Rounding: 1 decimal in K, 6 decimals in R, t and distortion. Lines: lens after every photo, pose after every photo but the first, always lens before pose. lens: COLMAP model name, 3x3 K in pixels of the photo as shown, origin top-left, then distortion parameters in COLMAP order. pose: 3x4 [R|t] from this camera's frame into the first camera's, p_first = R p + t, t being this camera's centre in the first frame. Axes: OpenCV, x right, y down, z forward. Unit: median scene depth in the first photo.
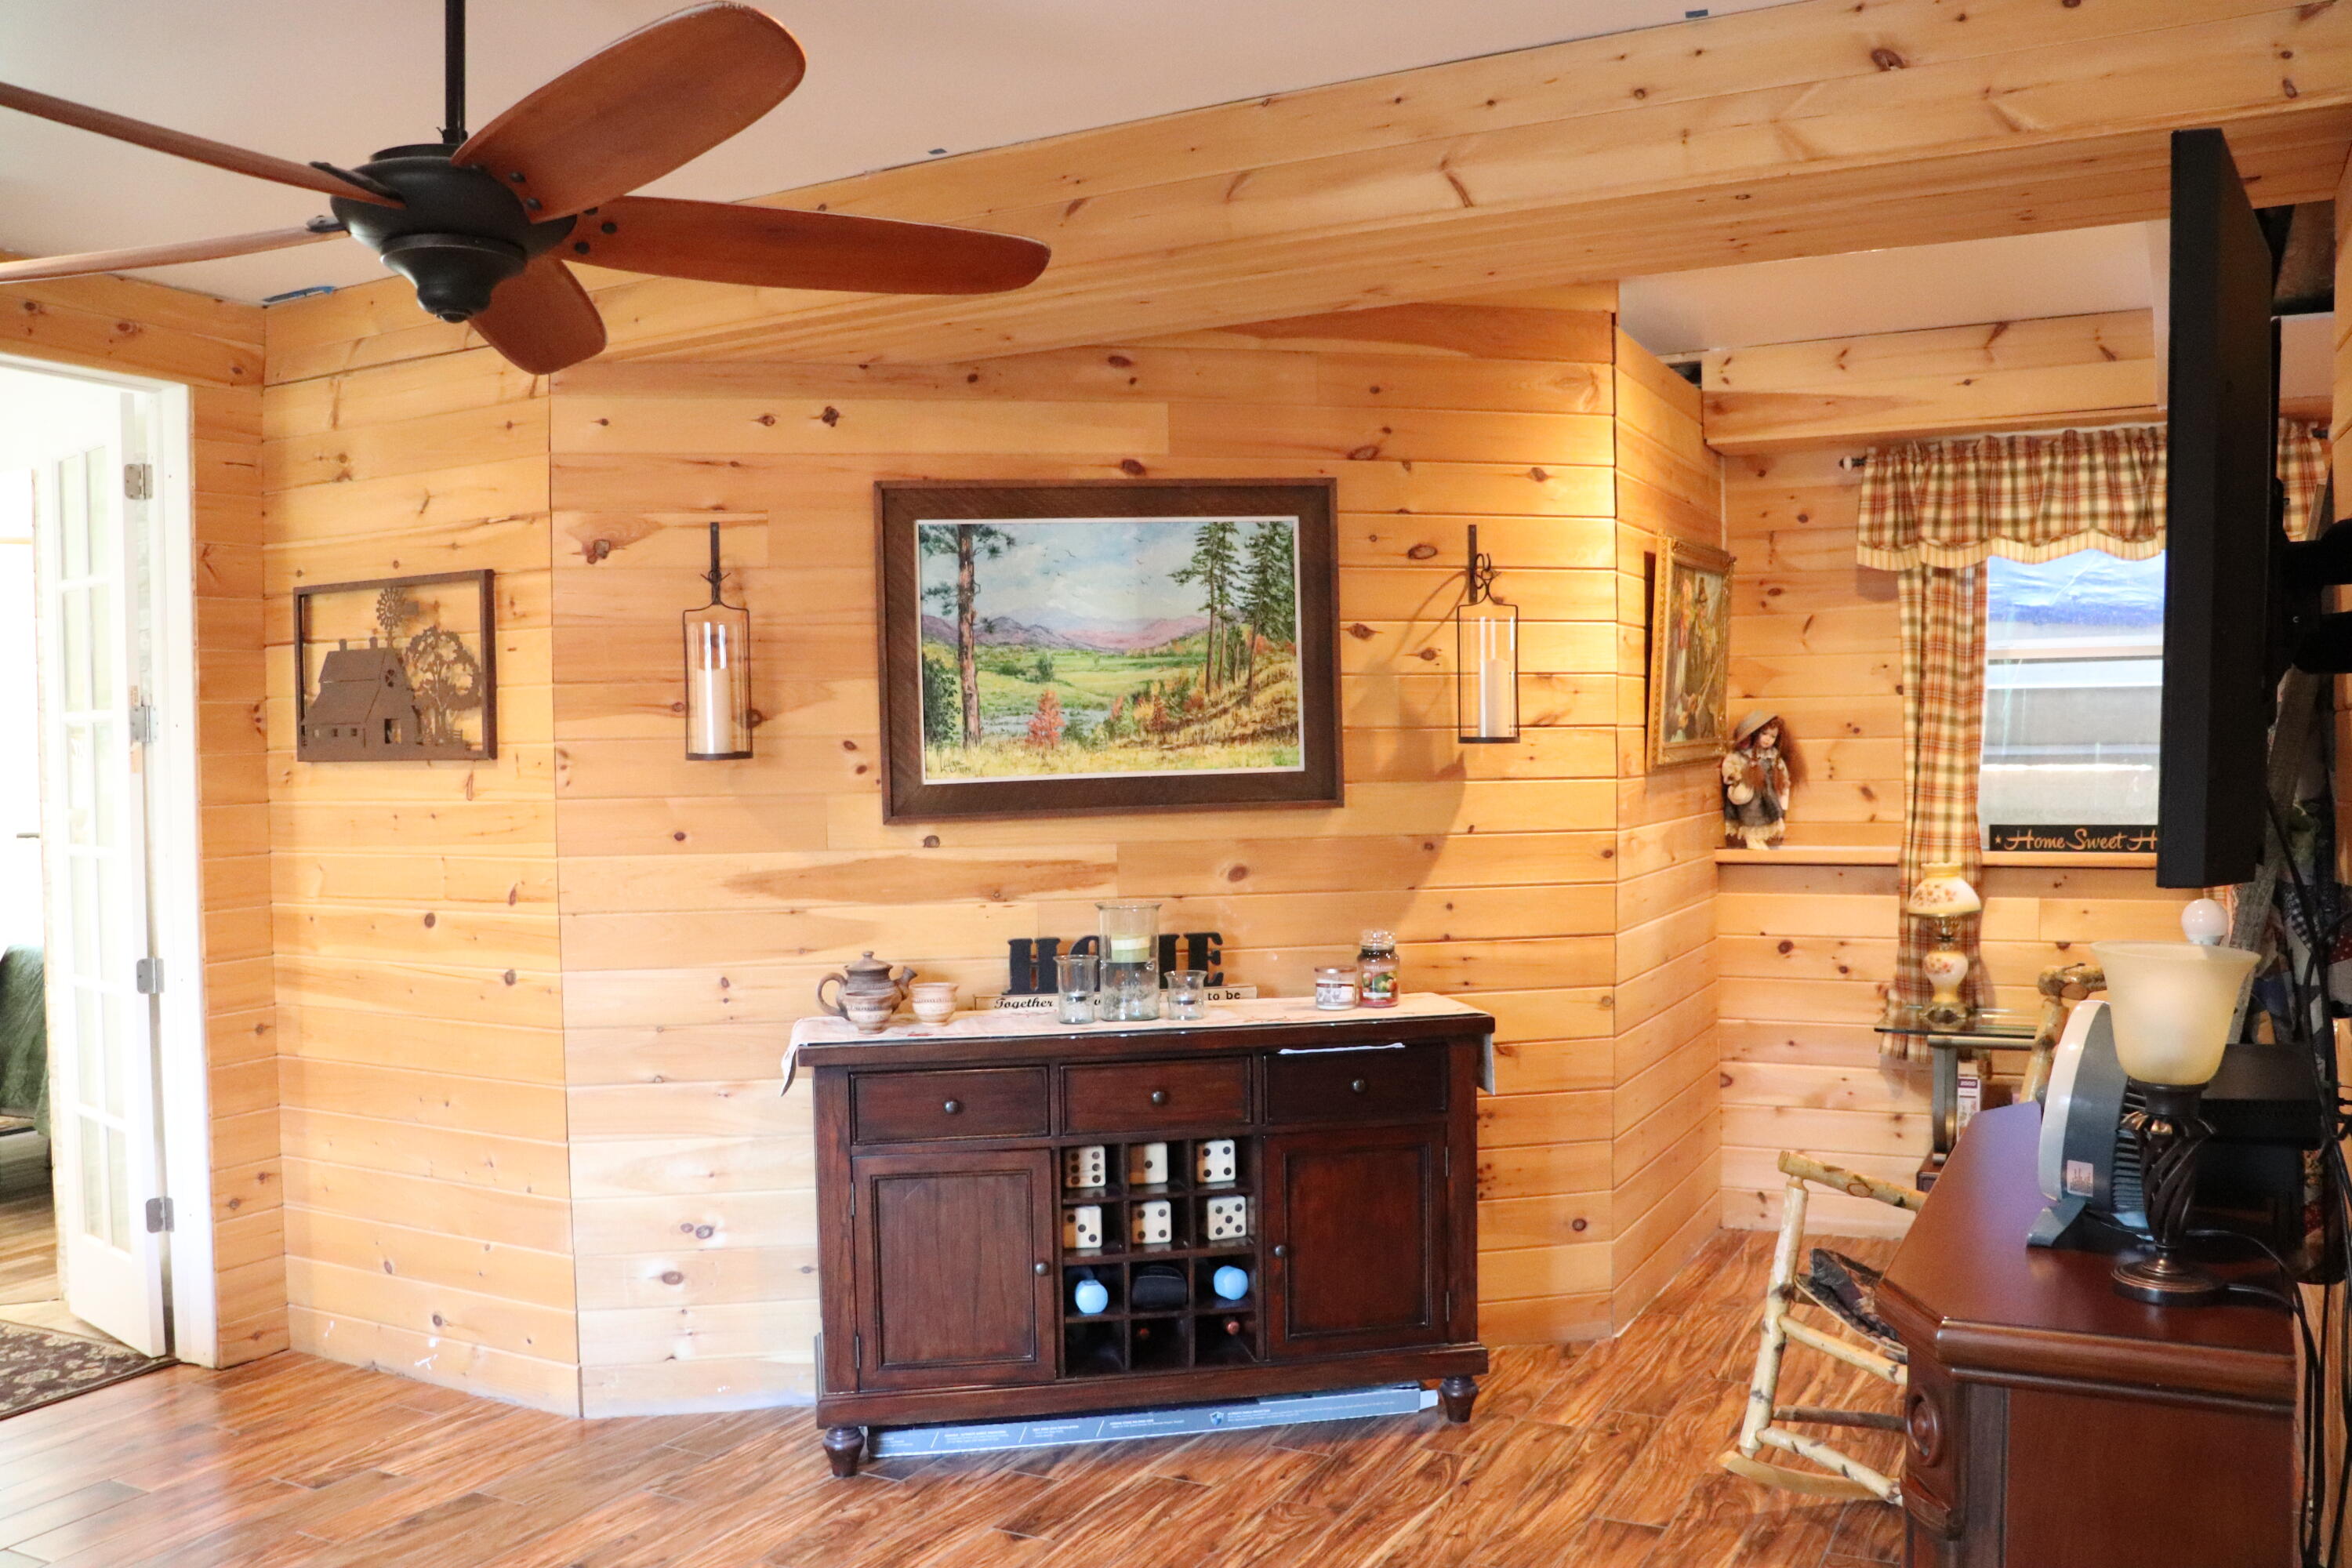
lens RADIAL K [[1921.1, 0, 1188.4], [0, 1921.1, 776.2], [0, 0, 1]] dist [-0.178635, 0.156879]
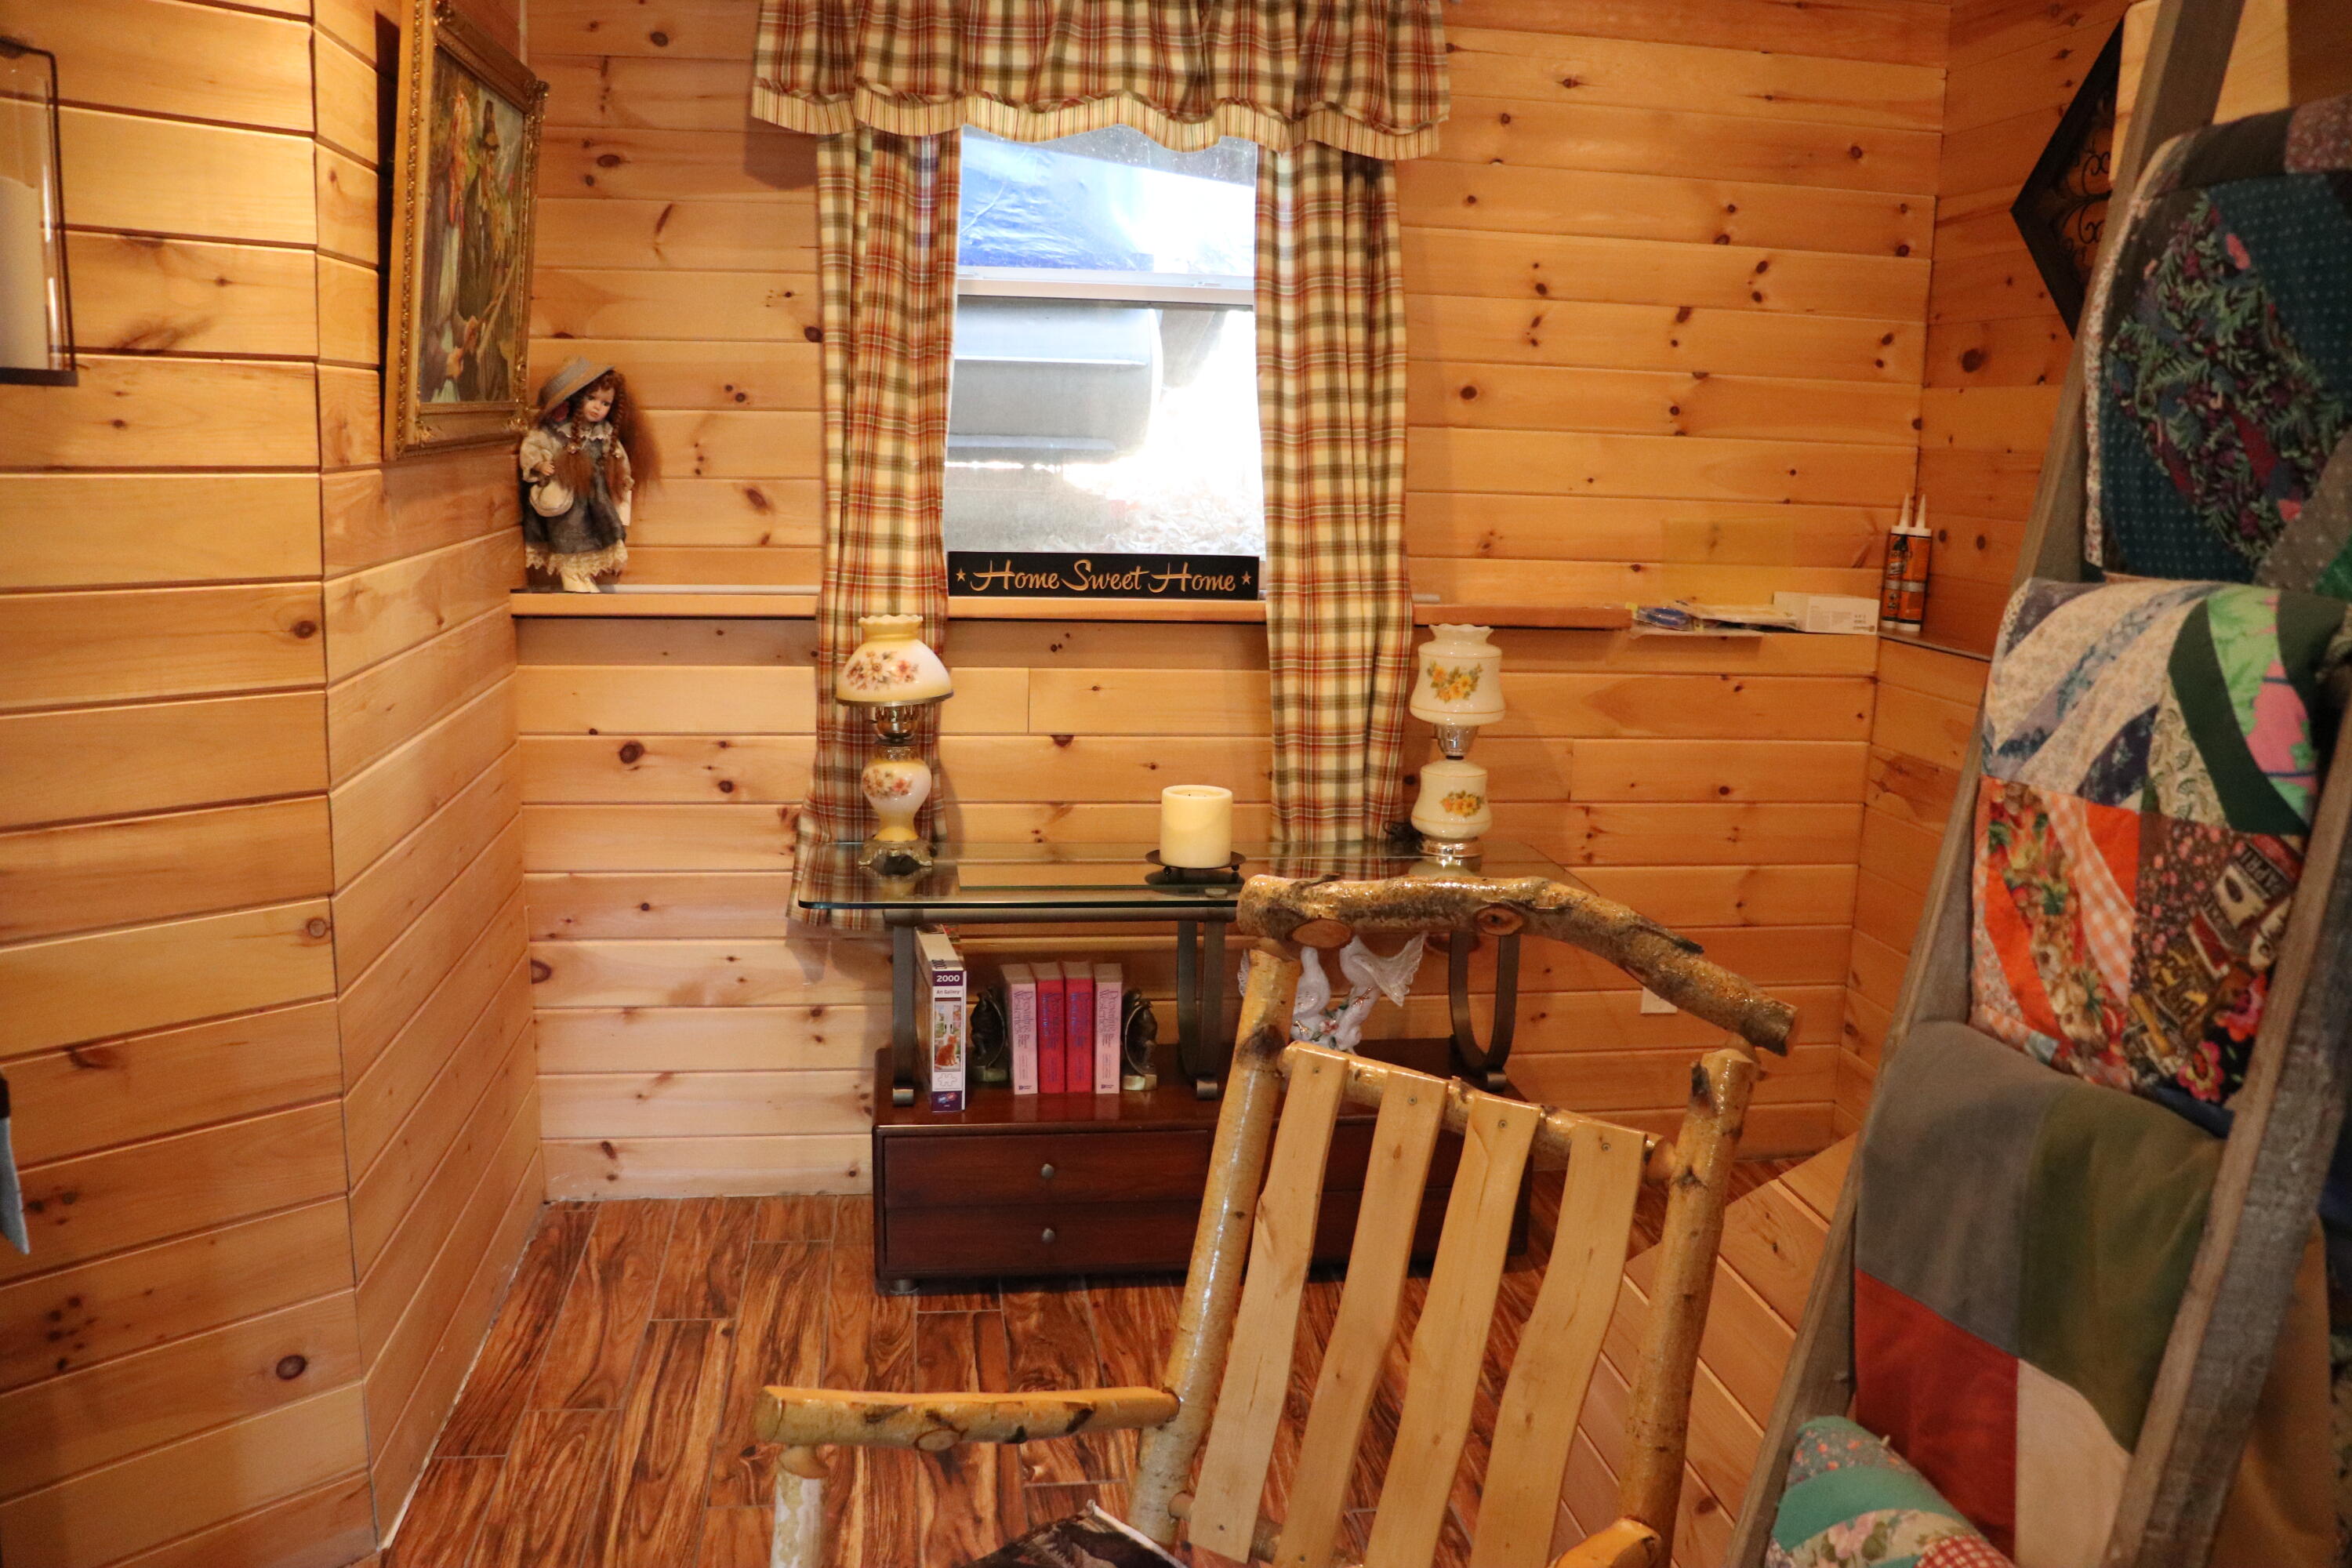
lens RADIAL K [[1921.1, 0, 1194.4], [0, 1921.1, 778.6], [0, 0, 1]] dist [-0.178635, 0.156879]
pose [[0.803953, -0.068116, 0.590779, 0.105502], [-0.029730, 0.987573, 0.154324, -0.000994], [-0.593950, -0.141633, 0.791937, 0.425524]]
